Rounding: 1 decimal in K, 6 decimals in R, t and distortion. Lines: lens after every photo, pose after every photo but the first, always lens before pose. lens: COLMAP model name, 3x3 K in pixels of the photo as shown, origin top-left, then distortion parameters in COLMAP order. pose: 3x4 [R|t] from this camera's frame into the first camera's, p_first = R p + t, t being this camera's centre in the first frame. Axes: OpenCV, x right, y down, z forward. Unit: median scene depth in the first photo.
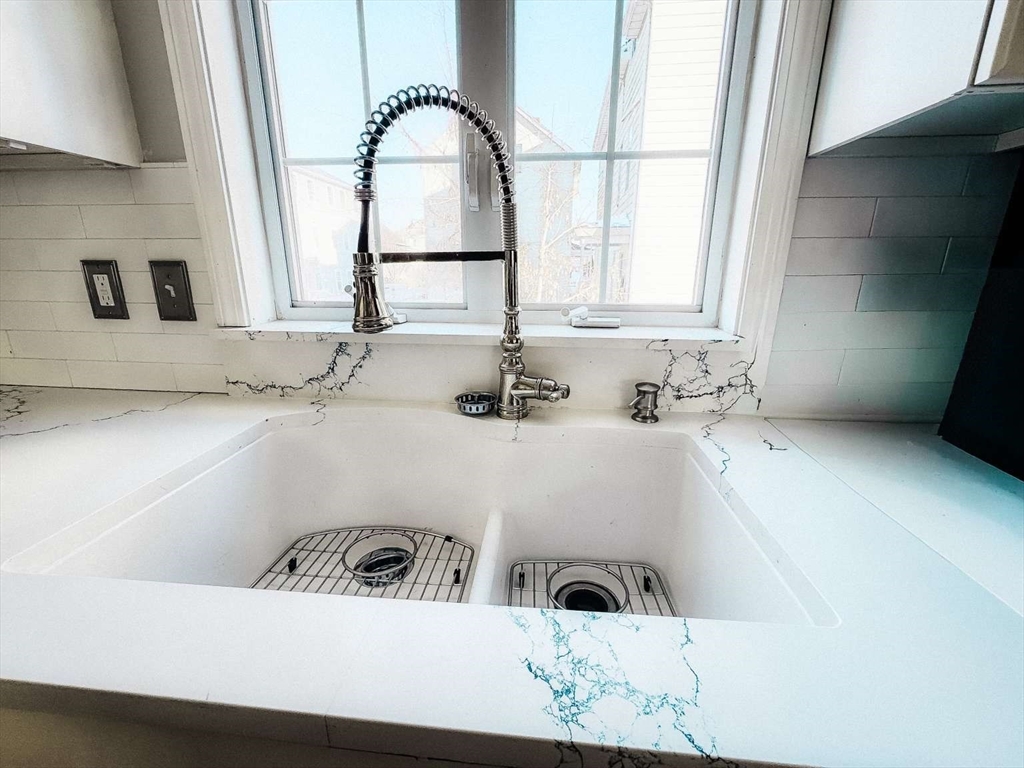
lens RADIAL K [[410.6, 0, 512.4], [0, 410.6, 382.3], [0, 0, 1]] dist [-0.001689, 0.000346]
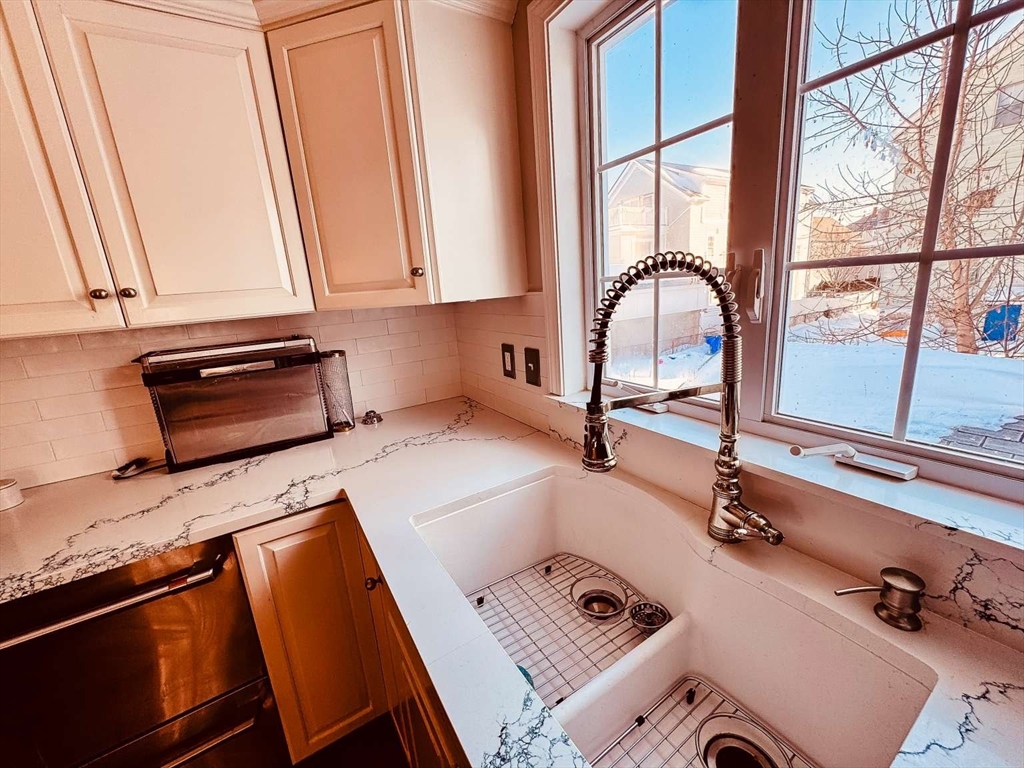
lens RADIAL K [[410.6, 0, 533.3], [0, 410.6, 387.2], [0, 0, 1]] dist [-0.001689, 0.000346]
pose [[0.619885, 0.156215, -0.768986, 0.416492], [-0.151412, 0.985379, 0.078120, -0.276263], [0.769946, 0.068008, 0.634475, -0.001495]]
